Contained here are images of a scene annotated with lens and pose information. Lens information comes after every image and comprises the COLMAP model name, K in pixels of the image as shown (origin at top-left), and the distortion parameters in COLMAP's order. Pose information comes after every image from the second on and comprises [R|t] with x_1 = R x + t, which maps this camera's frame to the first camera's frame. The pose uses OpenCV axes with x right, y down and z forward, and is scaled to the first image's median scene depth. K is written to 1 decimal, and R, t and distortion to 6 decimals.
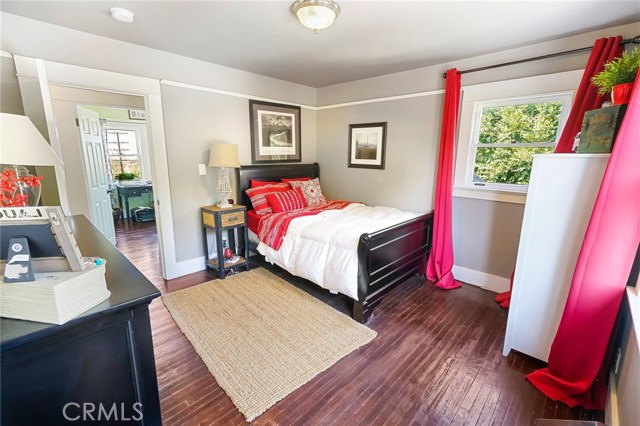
lens RADIAL K [[287.8, 0, 320.6], [0, 287.8, 213.6], [0, 0, 1]] dist [-0.001245, 0.003129]
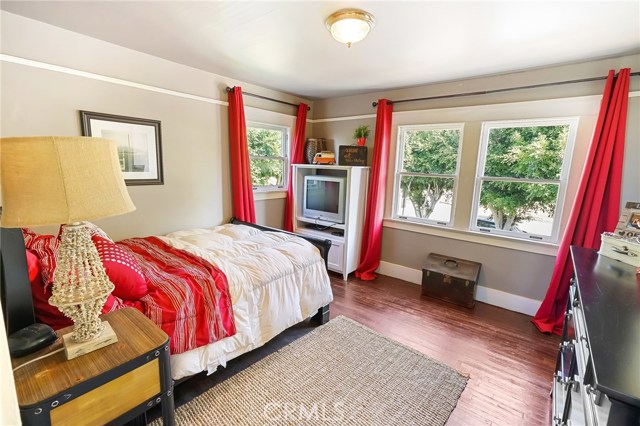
lens RADIAL K [[287.8, 0, 322.4], [0, 287.8, 213.7], [0, 0, 1]] dist [-0.001245, 0.003129]
pose [[-0.075600, -0.181781, 0.980429, -0.654146], [0.169300, 0.966627, 0.192276, -0.180913], [-0.982661, 0.180523, -0.042301, 0.751212]]
